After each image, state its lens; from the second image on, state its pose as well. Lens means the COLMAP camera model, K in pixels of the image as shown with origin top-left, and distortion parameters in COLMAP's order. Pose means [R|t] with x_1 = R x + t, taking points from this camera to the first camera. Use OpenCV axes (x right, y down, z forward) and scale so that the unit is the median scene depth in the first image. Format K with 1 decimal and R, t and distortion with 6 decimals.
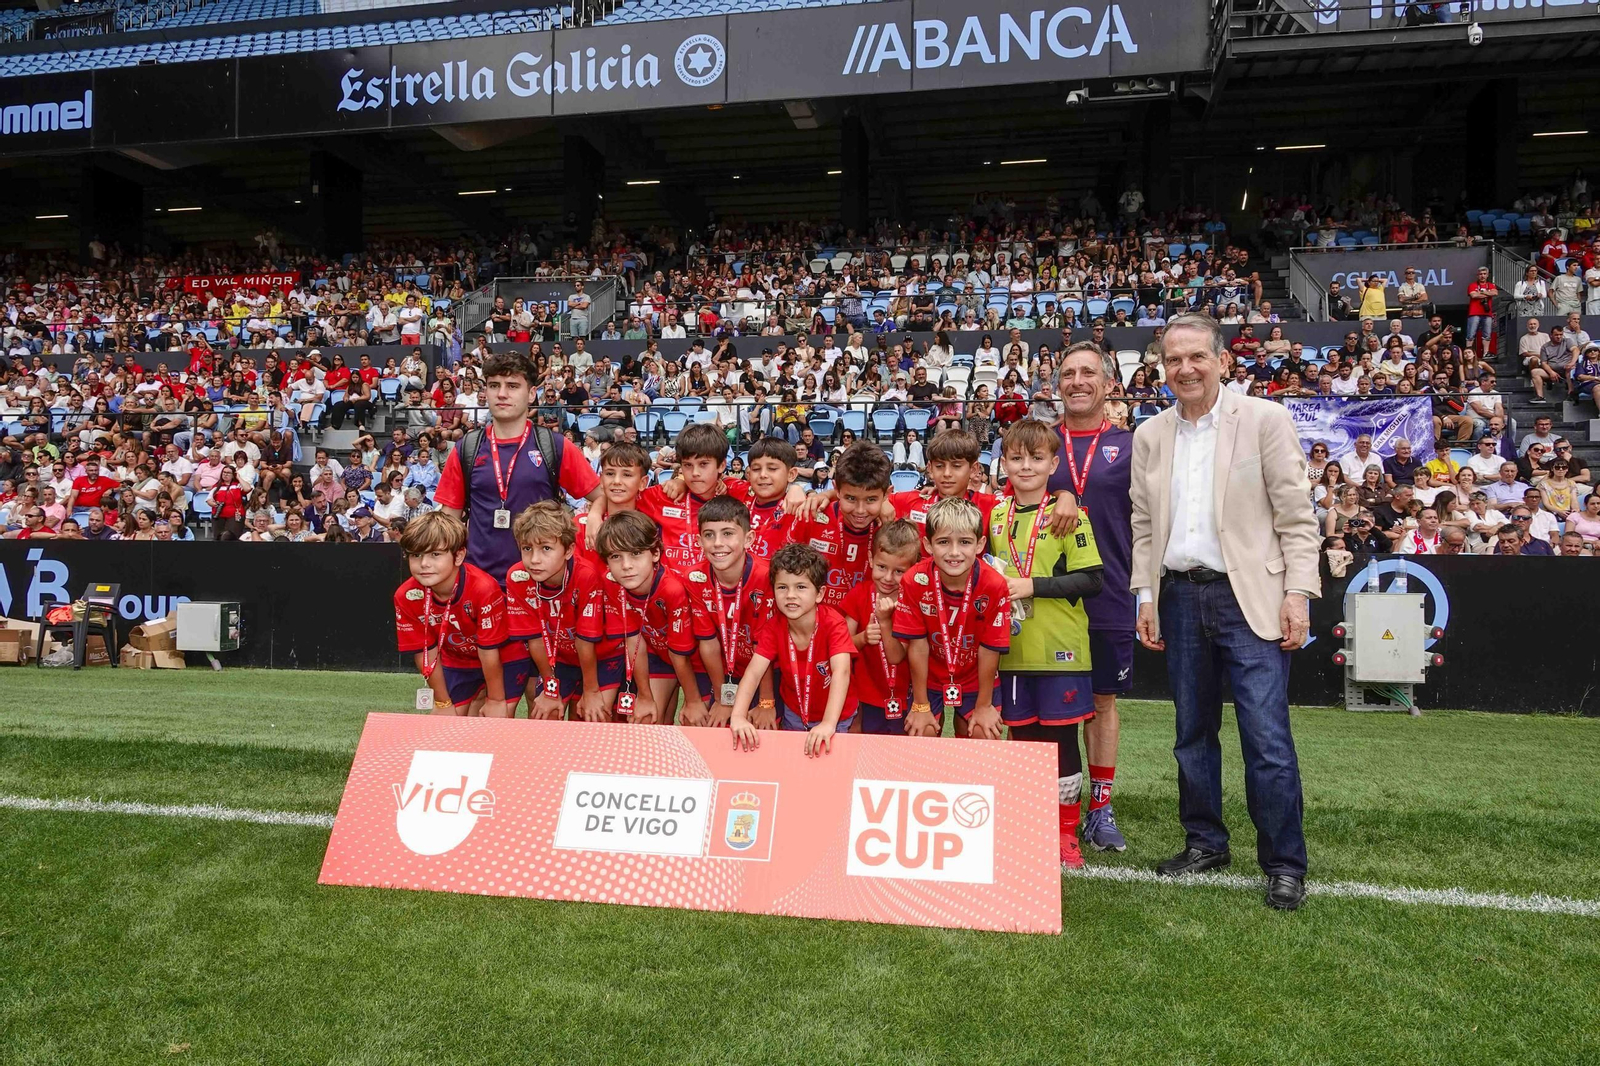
lens RADIAL K [[1121.8, 0, 799.0], [0, 1121.8, 527.8], [0, 0, 1]] dist [0.003776, 0.000093]
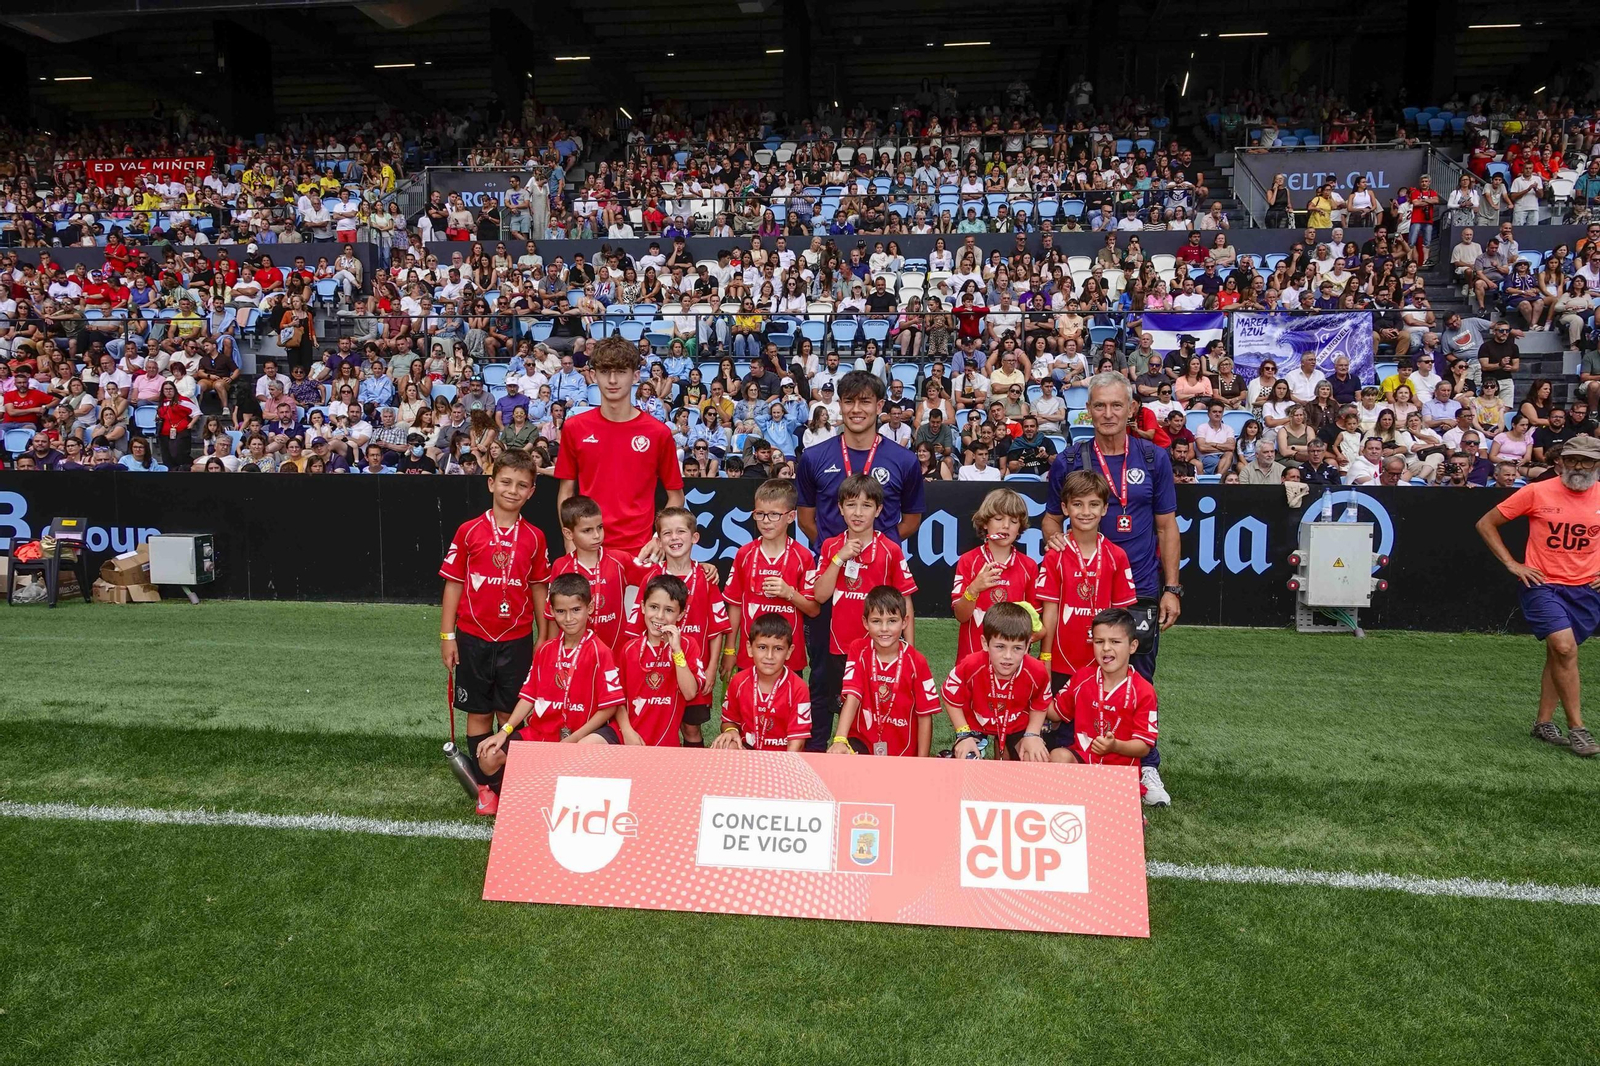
lens RADIAL K [[1123.9, 0, 801.8], [0, 1123.9, 528.1], [0, 0, 1]] dist [0.005196, -0.003601]
pose [[0.997623, -0.012334, 0.067799, -0.031426], [0.004900, 0.994057, 0.108747, -0.030138], [-0.068737, -0.108156, 0.991755, -0.013891]]
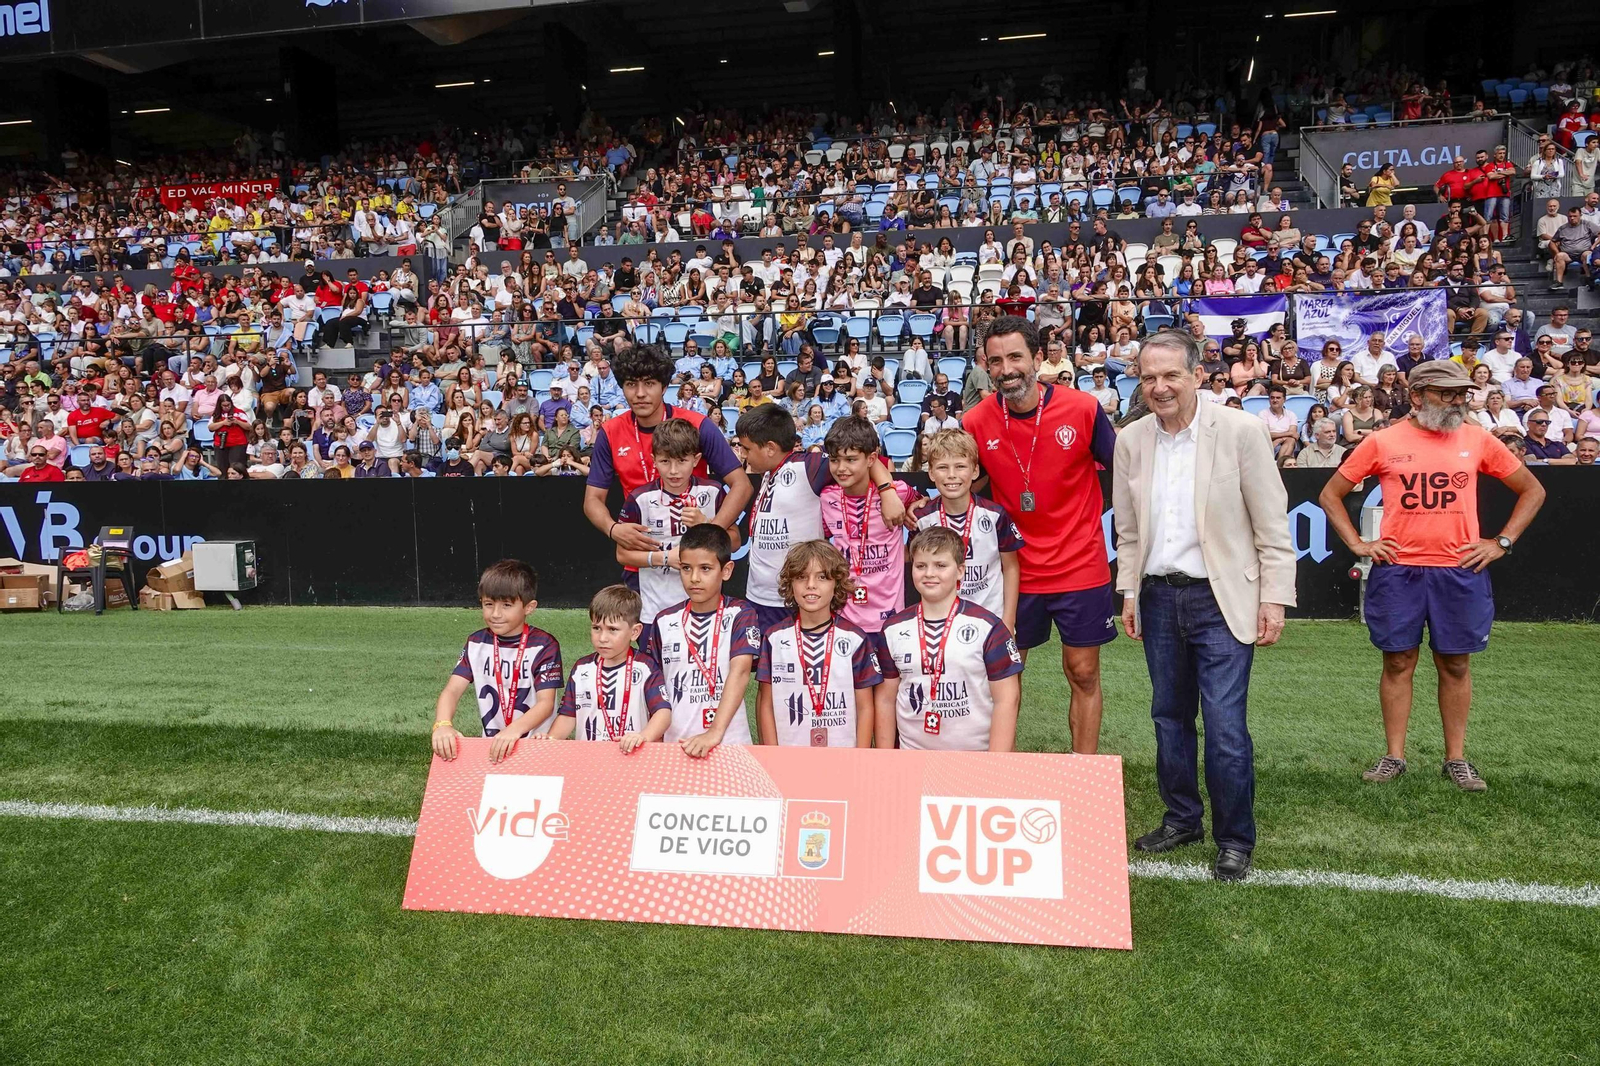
lens RADIAL K [[1123.9, 0, 801.8], [0, 1123.9, 528.1], [0, 0, 1]] dist [0.005196, -0.003601]
pose [[0.999557, -0.029558, 0.003535, -0.009611], [0.029052, 0.994497, 0.100660, -0.021348], [-0.006491, -0.100513, 0.994915, 0.001165]]
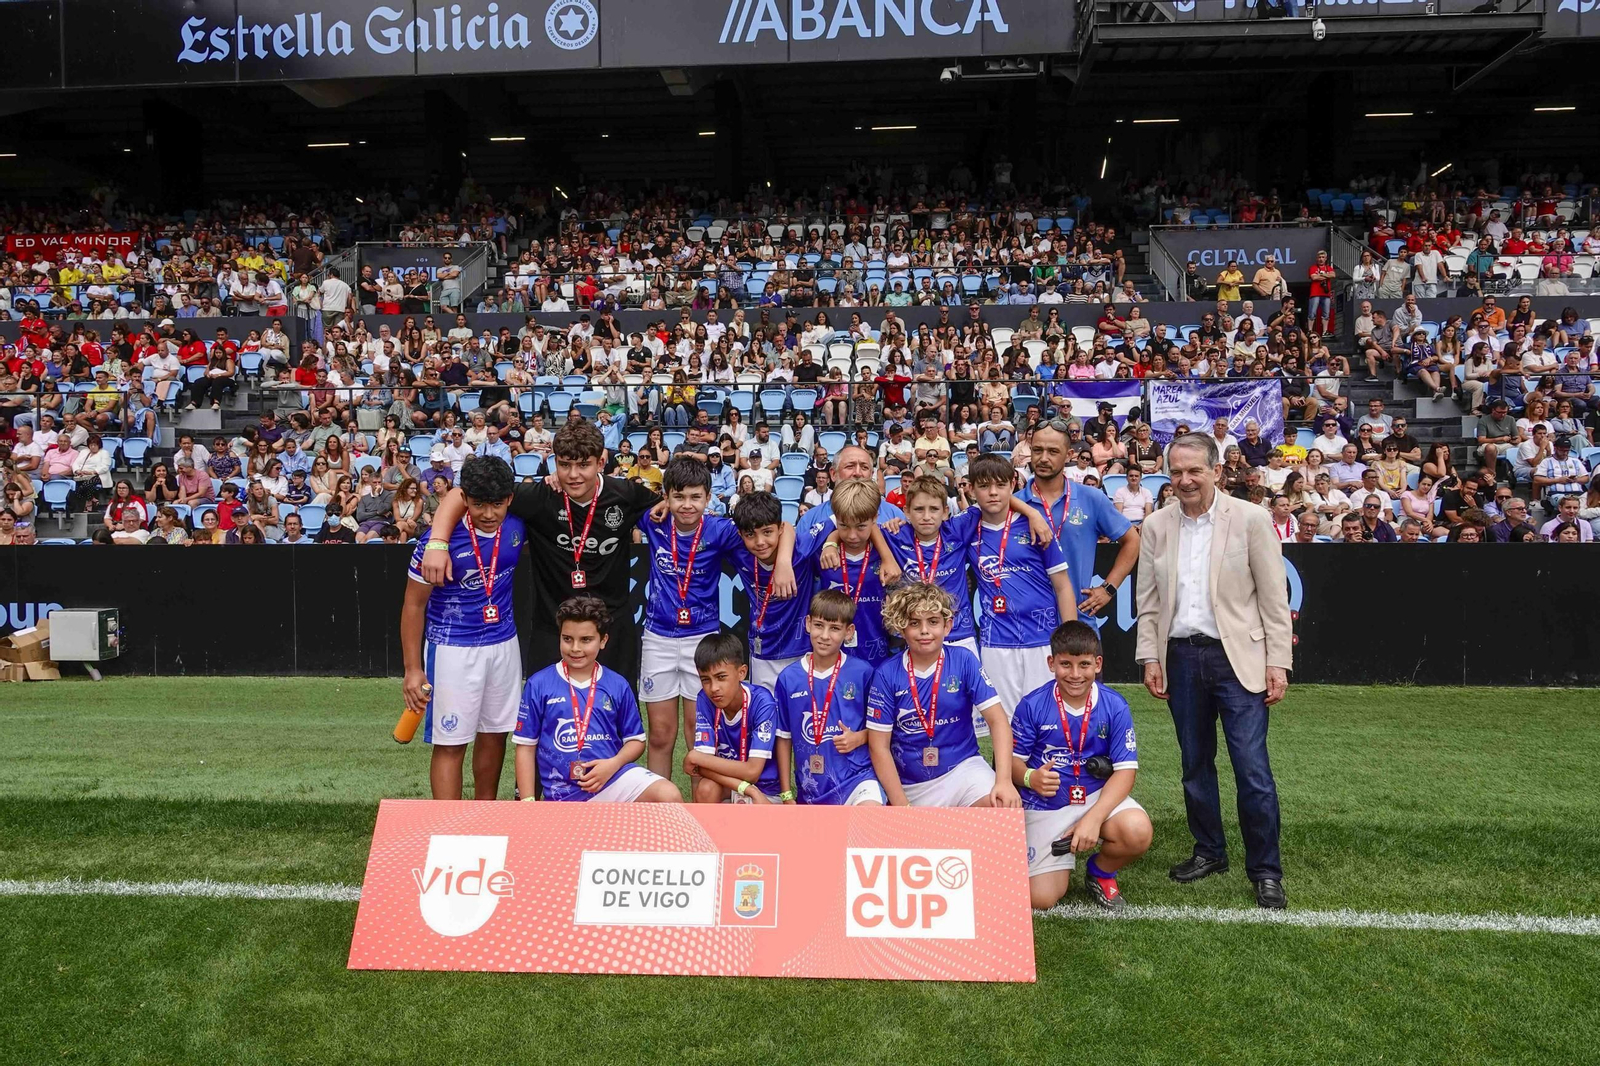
lens RADIAL K [[1123.9, 0, 801.8], [0, 1123.9, 528.1], [0, 0, 1]] dist [0.005196, -0.003601]
pose [[0.992608, -0.018649, 0.119920, -0.021153], [0.013509, 0.998961, 0.043534, -0.024554], [-0.120608, -0.041592, 0.991829, -0.016095]]
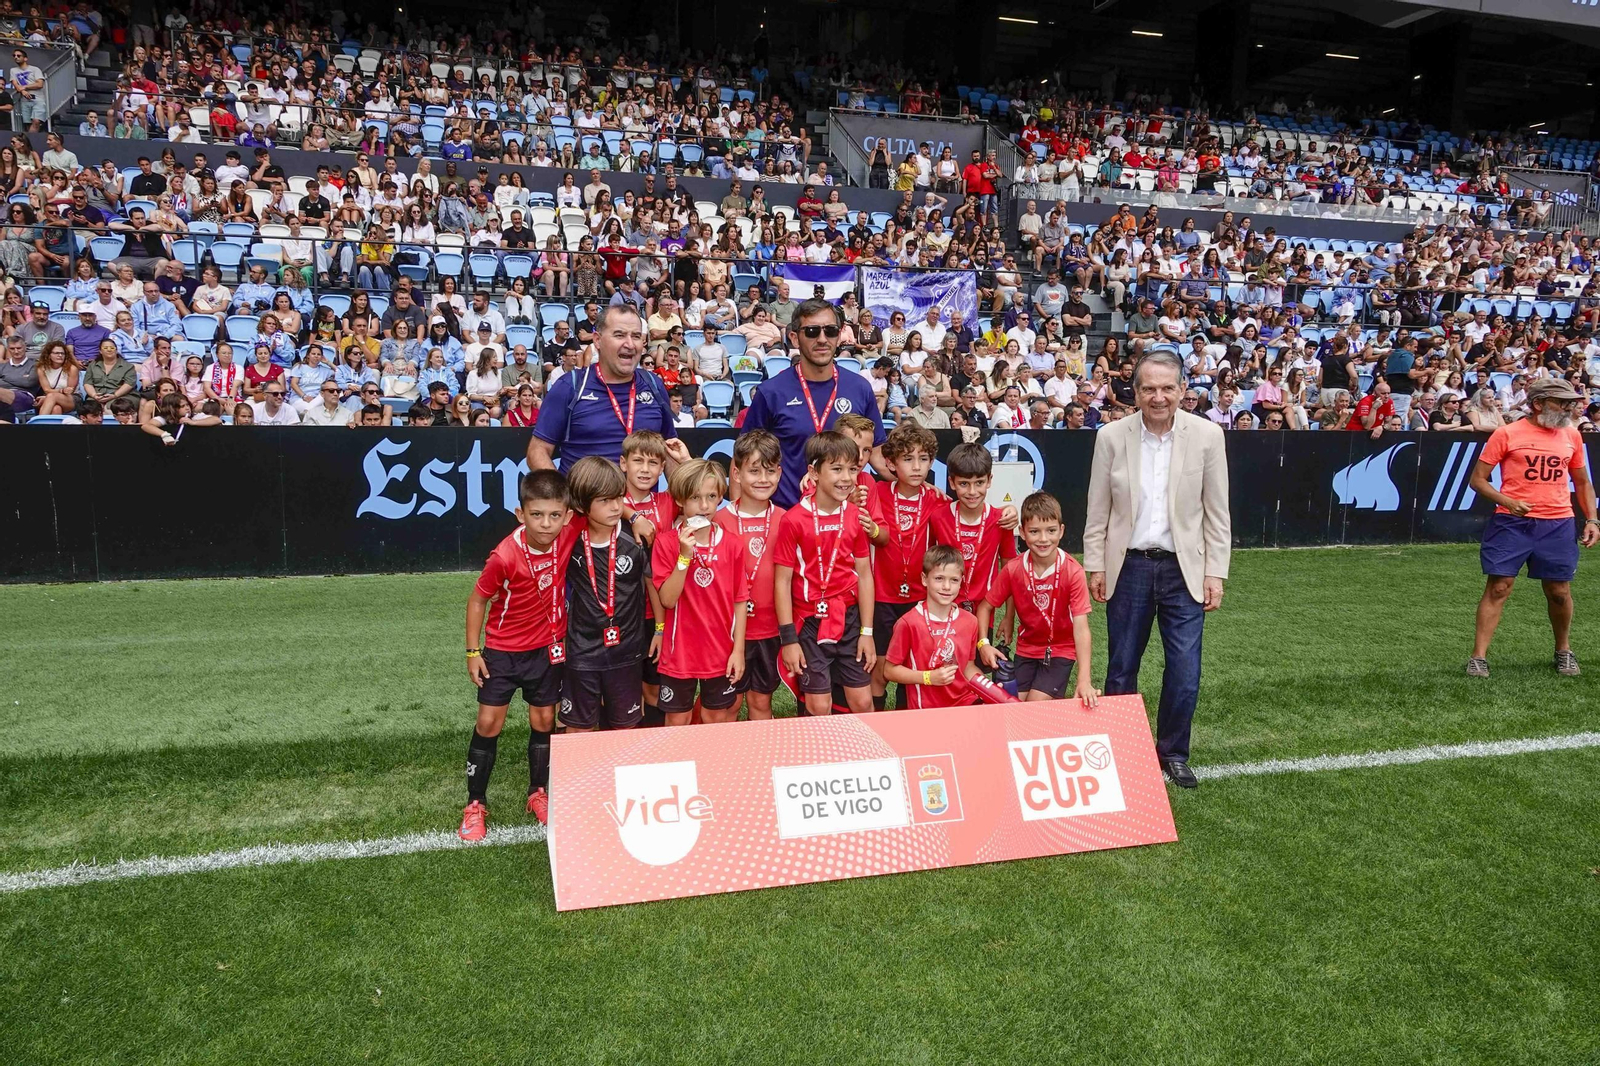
lens RADIAL K [[1121.2, 0, 802.5], [0, 1121.2, 529.3], [0, 0, 1]] dist [0.006530, -0.002977]
pose [[0.894520, -0.057700, 0.443289, -0.115420], [-0.016264, 0.986778, 0.161262, -0.033628], [-0.446732, -0.151462, 0.881754, 0.009910]]
